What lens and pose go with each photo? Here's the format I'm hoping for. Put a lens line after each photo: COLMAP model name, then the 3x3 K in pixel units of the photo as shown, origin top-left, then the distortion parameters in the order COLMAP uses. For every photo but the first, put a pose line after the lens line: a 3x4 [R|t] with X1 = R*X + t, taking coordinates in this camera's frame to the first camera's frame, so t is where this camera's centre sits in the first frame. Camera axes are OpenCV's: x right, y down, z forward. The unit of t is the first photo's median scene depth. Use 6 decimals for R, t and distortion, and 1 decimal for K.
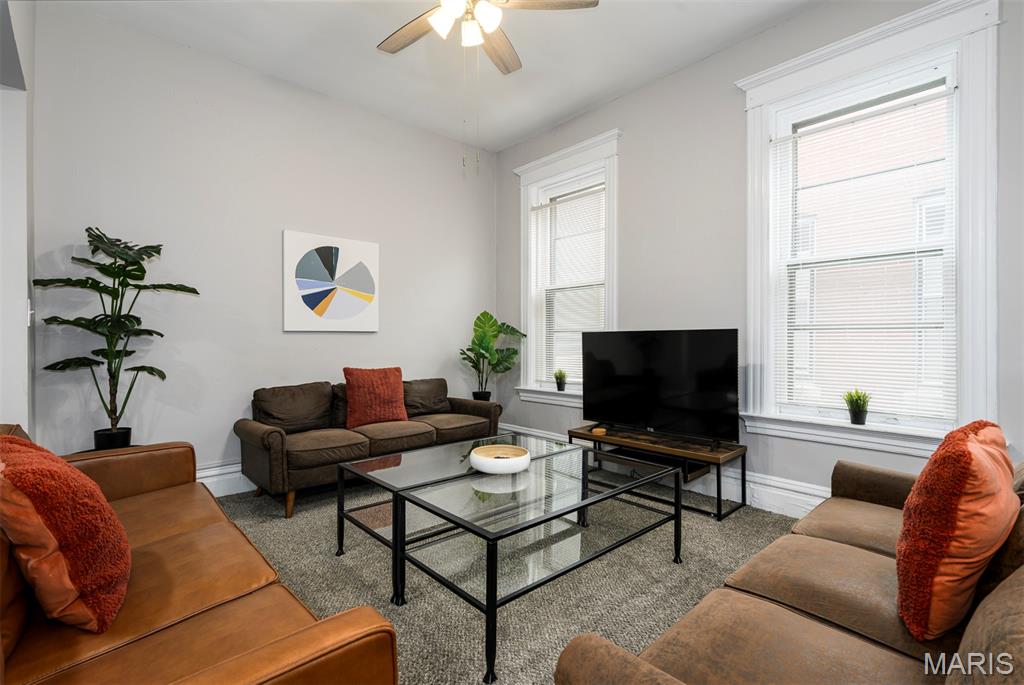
lens RADIAL K [[485.3, 0, 508.0], [0, 485.3, 339.0], [0, 0, 1]] dist [-0.000979, -0.000087]
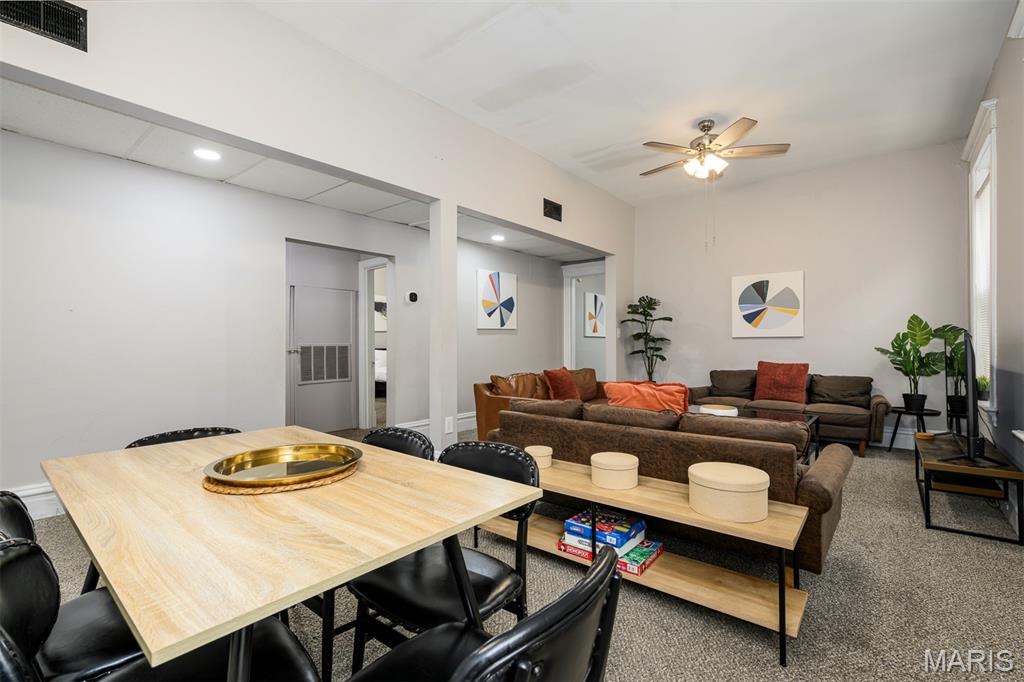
lens RADIAL K [[455.5, 0, 512.3], [0, 455.5, 338.9], [0, 0, 1]] dist [0.001627, 0.000179]
pose [[0.150292, -0.003961, -0.988634, 0.950493], [0.005729, 0.999979, -0.003136, -0.011049], [0.988625, -0.005193, 0.150311, 0.020015]]
